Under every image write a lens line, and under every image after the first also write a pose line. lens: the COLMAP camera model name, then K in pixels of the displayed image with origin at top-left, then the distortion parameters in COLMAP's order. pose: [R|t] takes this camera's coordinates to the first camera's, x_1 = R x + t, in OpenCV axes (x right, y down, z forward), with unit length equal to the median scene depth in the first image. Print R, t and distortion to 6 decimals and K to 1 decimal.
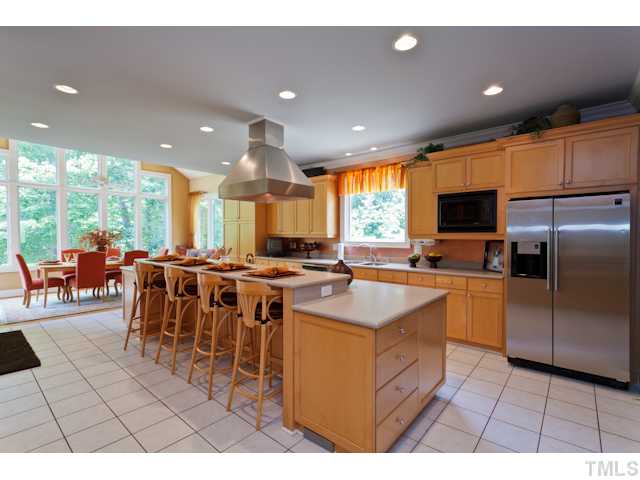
lens RADIAL K [[300.8, 0, 318.8], [0, 300.8, 238.2], [0, 0, 1]] dist [0.011049, 0.000205]
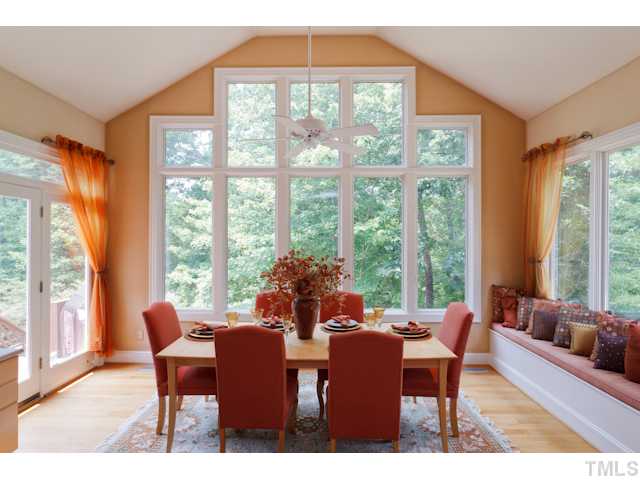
lens RADIAL K [[352.9, 0, 319.7], [0, 352.9, 236.7], [0, 0, 1]] dist [0.006389, 0.002758]
pose [[0.644114, 0.000589, -0.764929, -0.254586], [-0.006378, 0.999969, -0.004602, -0.037827], [0.764903, 0.007843, 0.644098, 0.507394]]
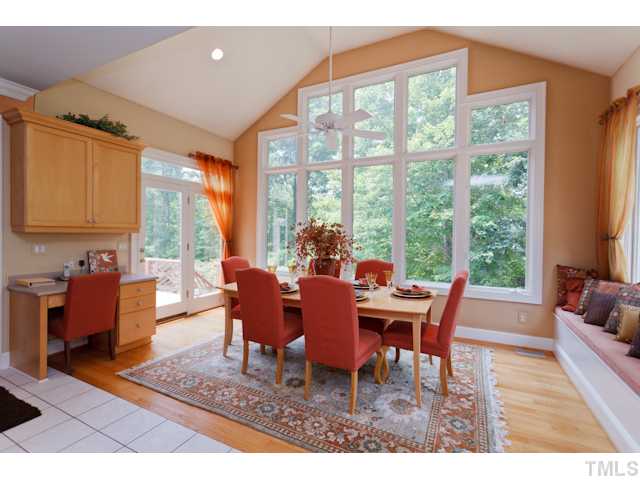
lens RADIAL K [[300.8, 0, 322.6], [0, 300.8, 234.1], [0, 0, 1]] dist [0.011049, 0.000205]
pose [[0.245544, 0.010897, -0.969324, -0.176714], [-0.013686, 0.999876, 0.007774, -0.013567], [0.969289, 0.011357, 0.245663, 0.619801]]
